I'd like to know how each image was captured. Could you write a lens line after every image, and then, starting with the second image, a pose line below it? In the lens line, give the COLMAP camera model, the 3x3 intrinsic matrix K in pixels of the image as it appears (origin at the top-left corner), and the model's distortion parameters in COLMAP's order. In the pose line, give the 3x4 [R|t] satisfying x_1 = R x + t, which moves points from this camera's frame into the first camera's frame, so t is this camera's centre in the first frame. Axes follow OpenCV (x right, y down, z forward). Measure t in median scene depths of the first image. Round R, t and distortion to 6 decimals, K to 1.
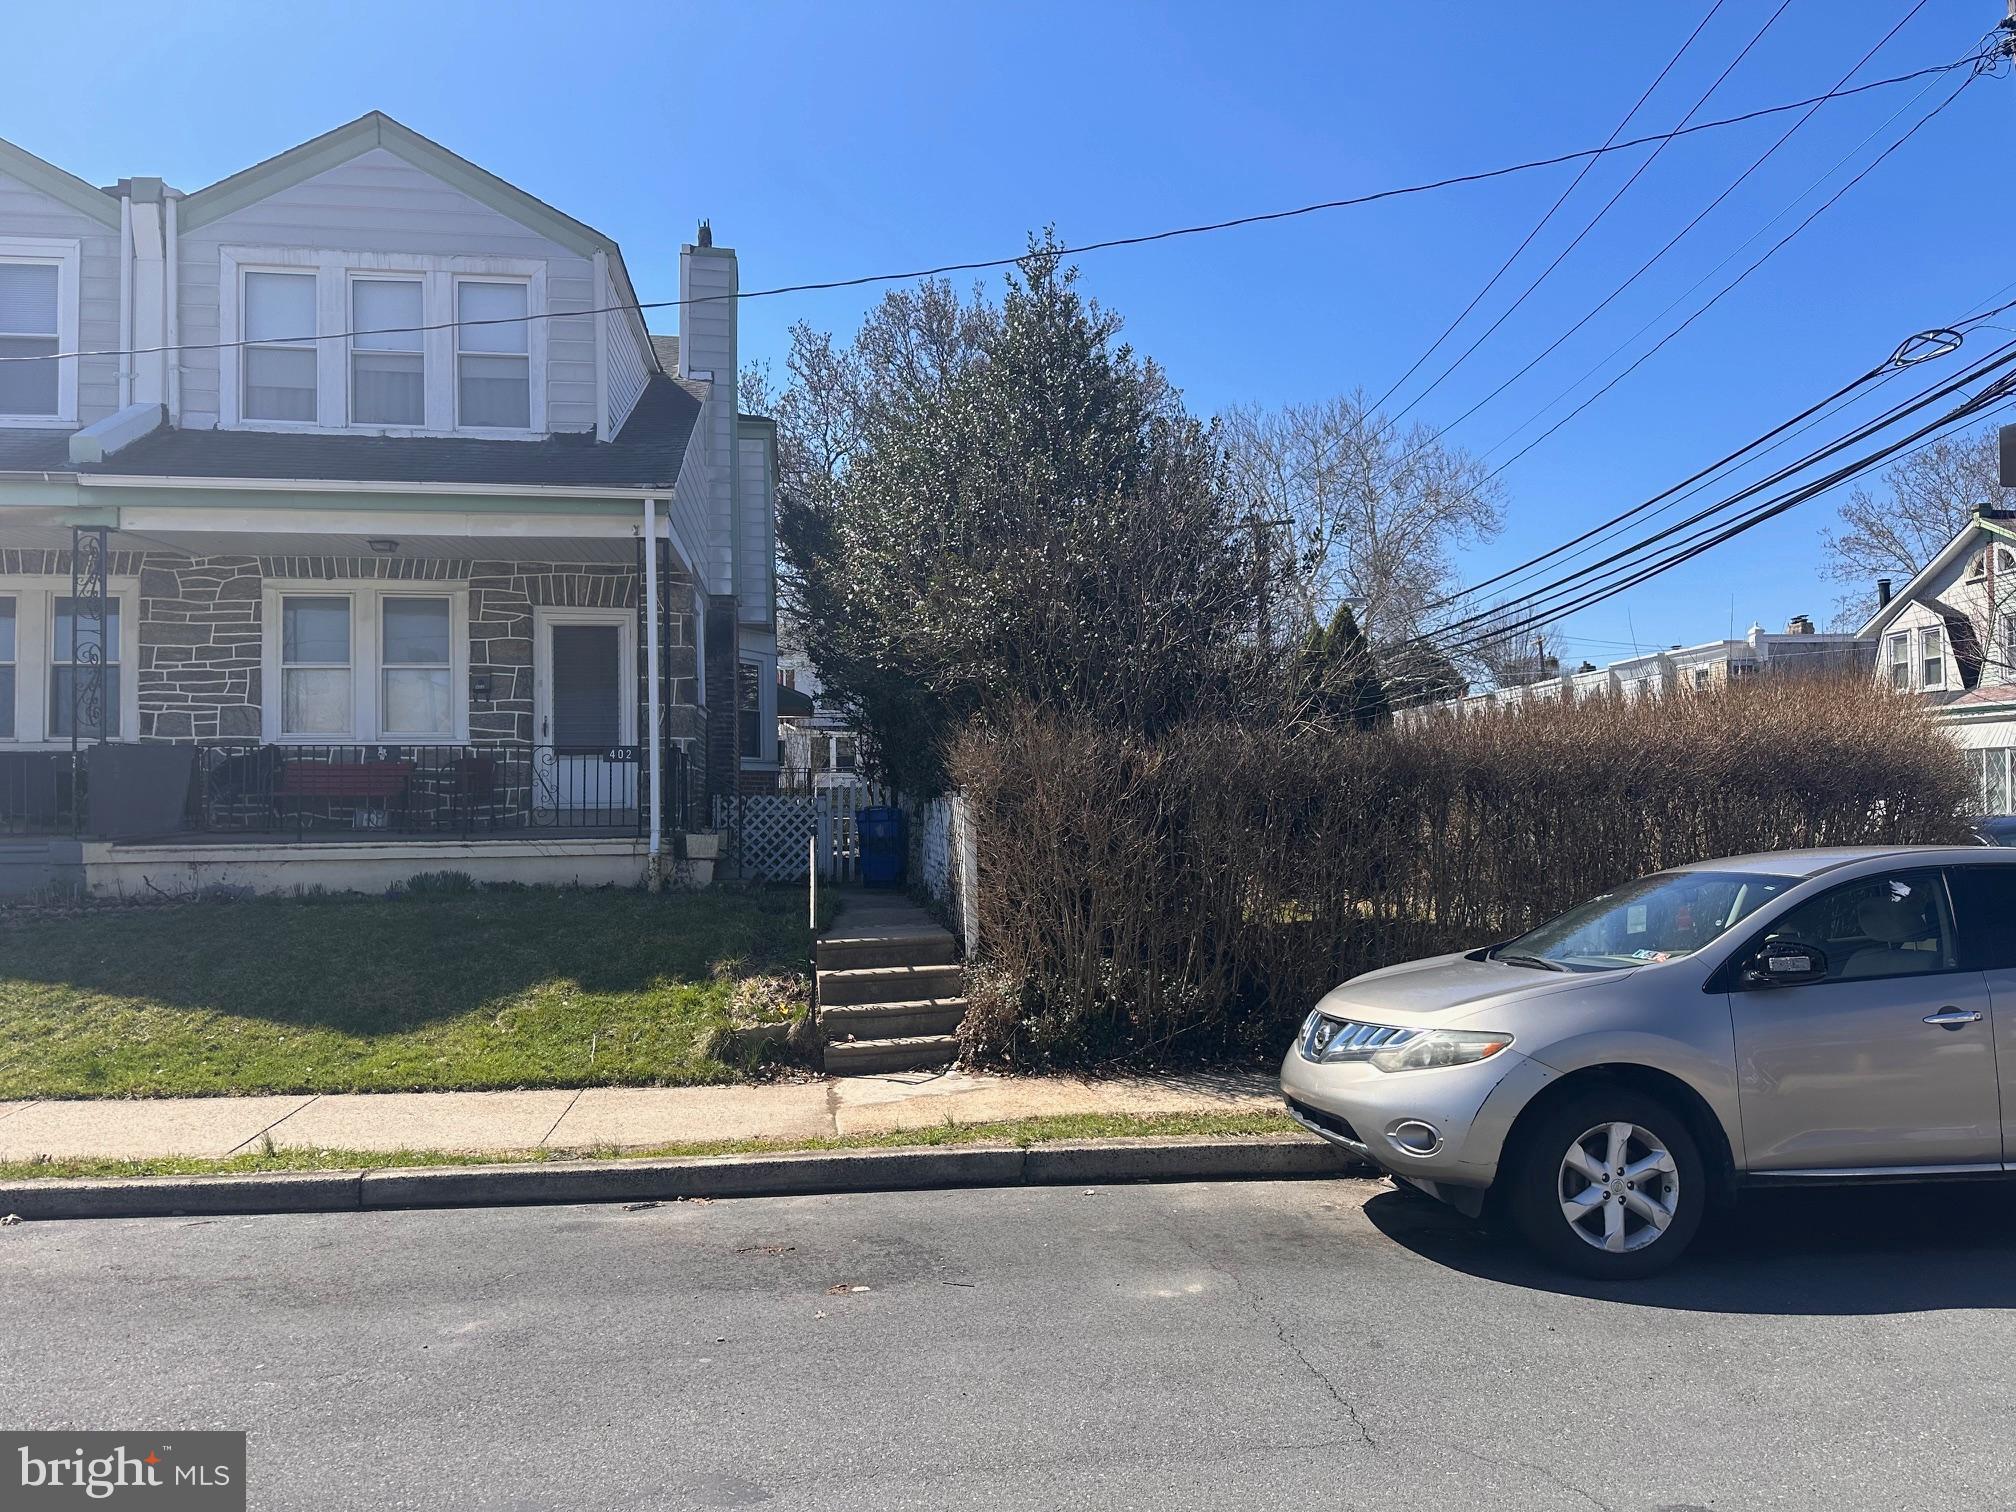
lens RADIAL K [[1418.4, 0, 1009.4], [0, 1418.4, 757.6], [0, 0, 1]] dist [-0.039617, -0.002453]
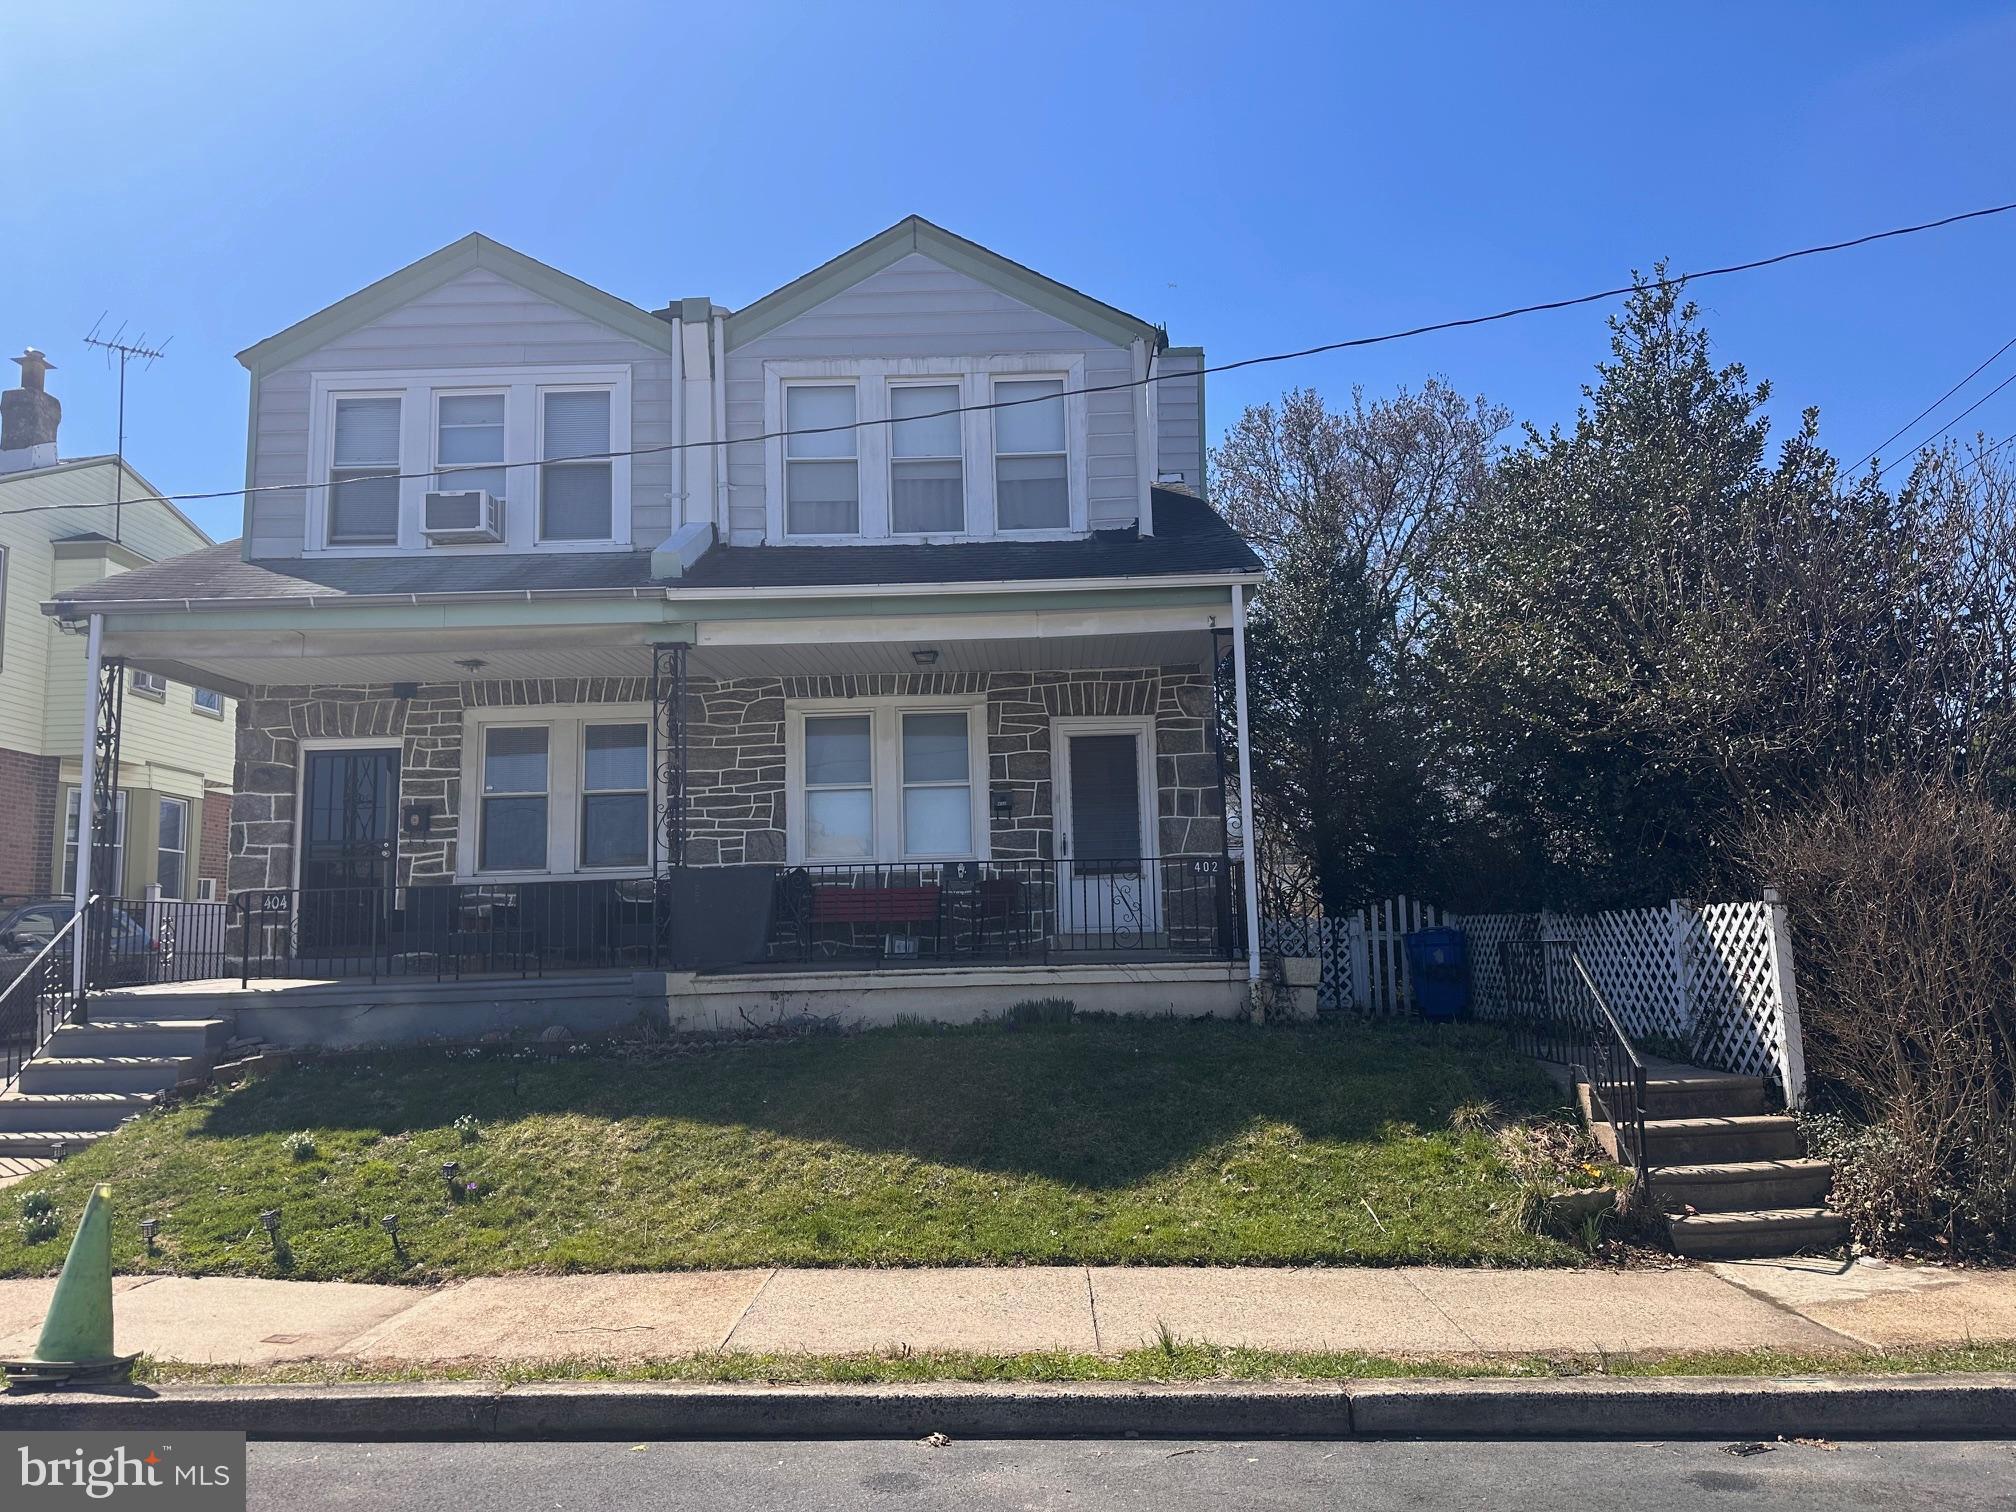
lens RADIAL K [[1437.6, 0, 1009.1], [0, 1437.6, 717.5], [0, 0, 1]] dist [0.149490, -0.189070]
pose [[0.978304, -0.046063, -0.201990, -0.195180], [0.021333, 0.992184, -0.122942, 0.013113], [0.206075, 0.115966, 0.971640, 0.060284]]
